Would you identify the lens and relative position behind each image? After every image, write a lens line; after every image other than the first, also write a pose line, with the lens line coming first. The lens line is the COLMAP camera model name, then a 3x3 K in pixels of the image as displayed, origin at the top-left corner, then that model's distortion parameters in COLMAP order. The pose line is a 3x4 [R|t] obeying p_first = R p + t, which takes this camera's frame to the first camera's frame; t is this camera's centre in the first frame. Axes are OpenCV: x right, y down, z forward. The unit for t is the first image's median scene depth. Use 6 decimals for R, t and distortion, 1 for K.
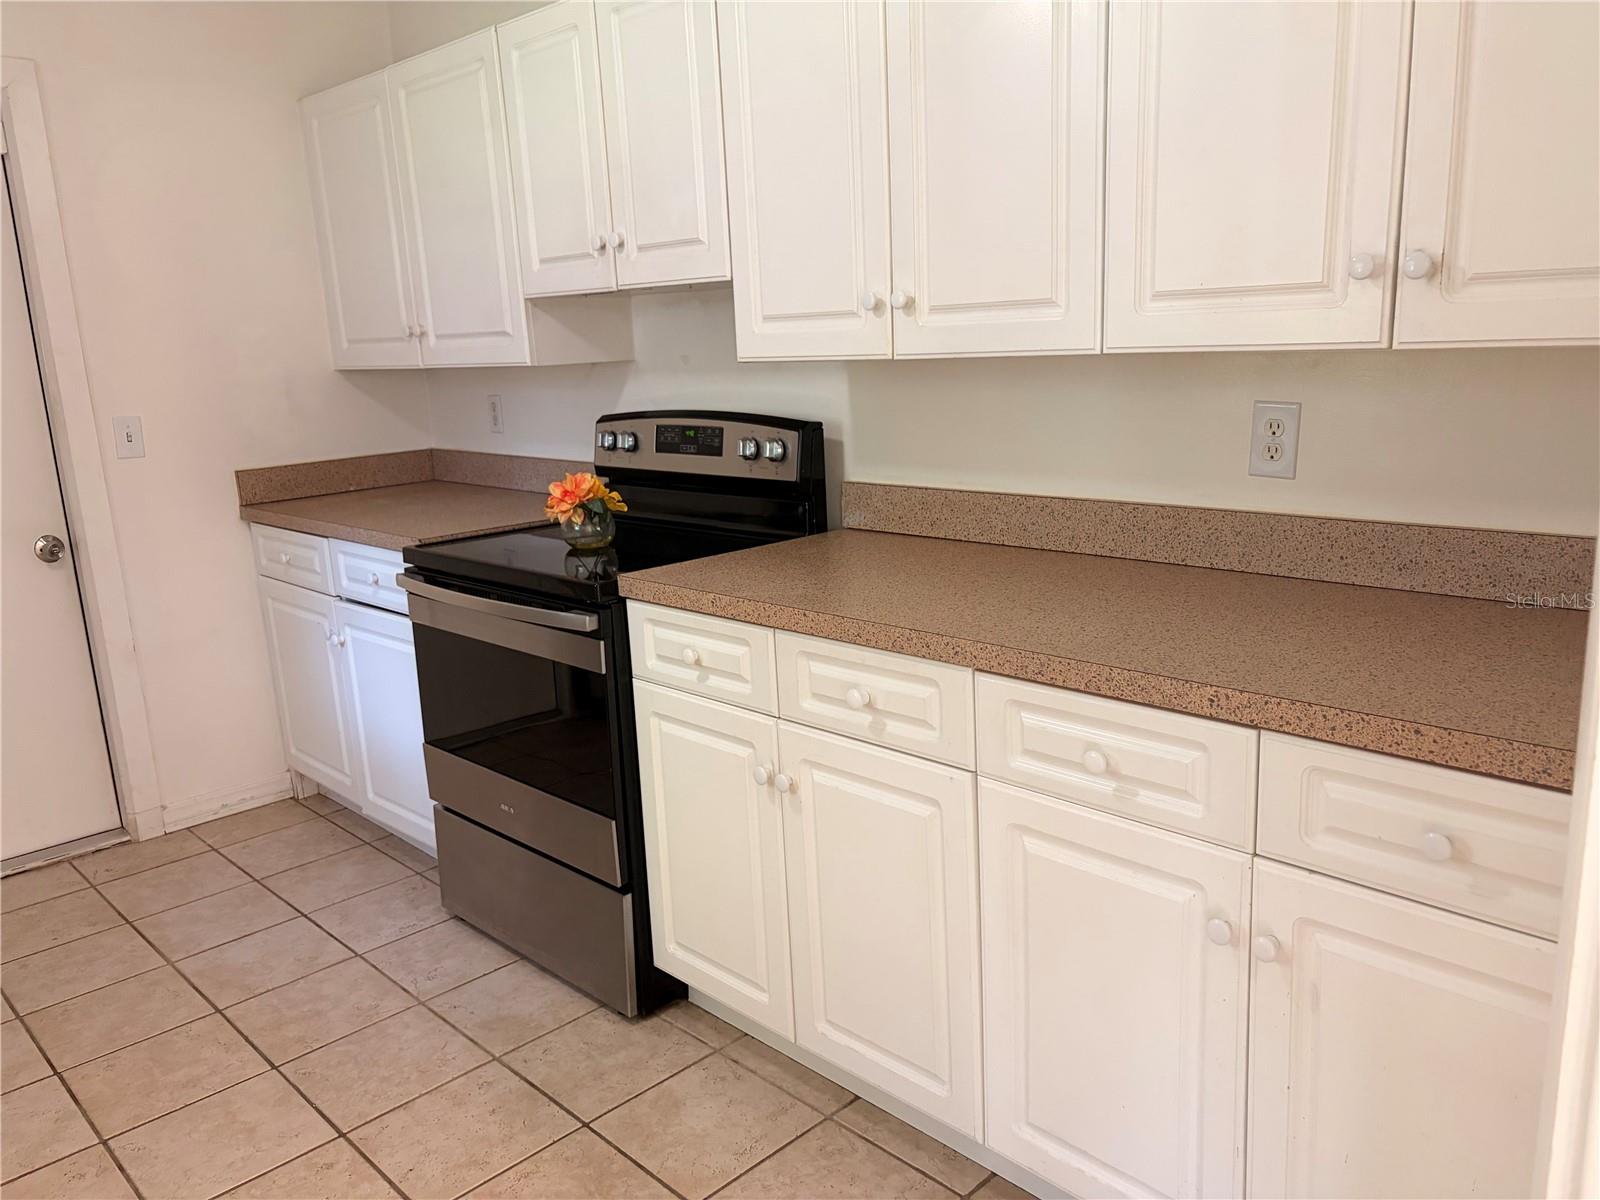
lens RADIAL K [[1243.9, 0, 770.4], [0, 1243.9, 580.5], [0, 0, 1]] dist [0.043712, -0.043036]
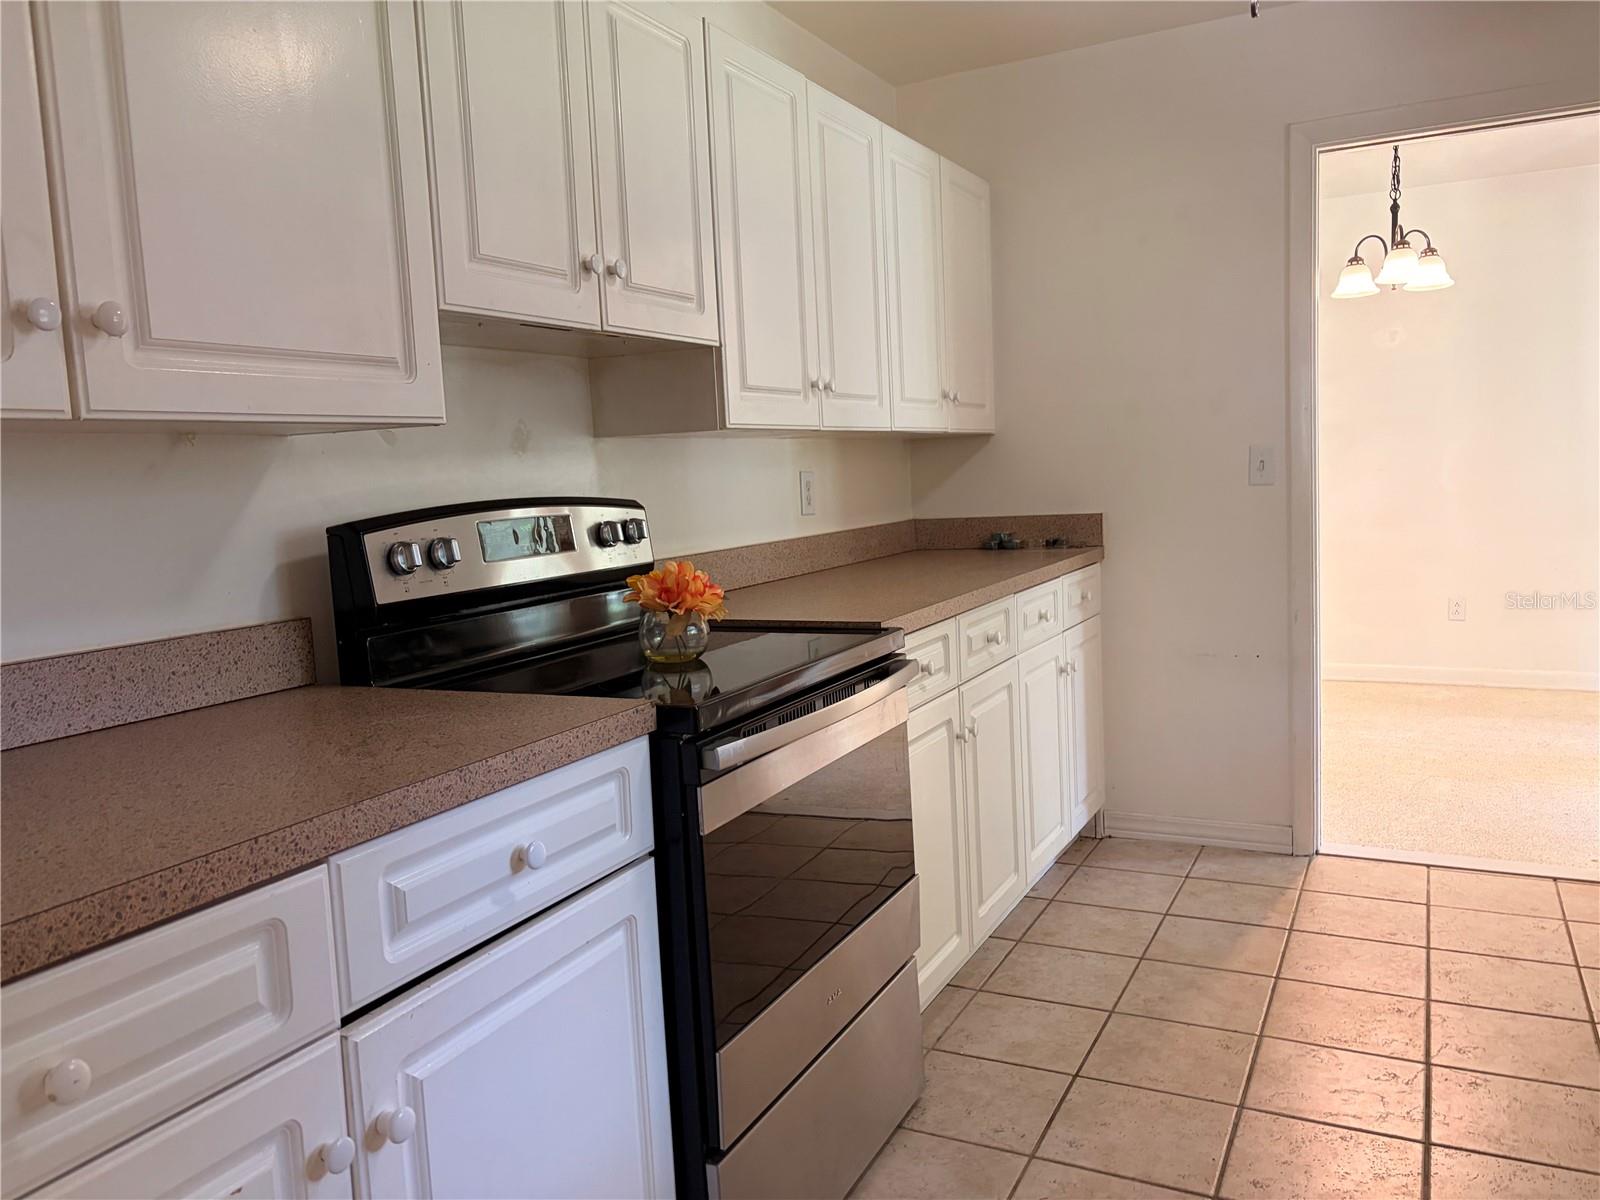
lens RADIAL K [[1243.9, 0, 807.1], [0, 1243.9, 597.2], [0, 0, 1]] dist [0.043712, -0.043036]
pose [[-0.338813, -0.017646, 0.940688, -0.933493], [0.268326, 0.956489, 0.114587, -0.133265], [-0.901780, 0.291235, -0.319336, 1.231649]]
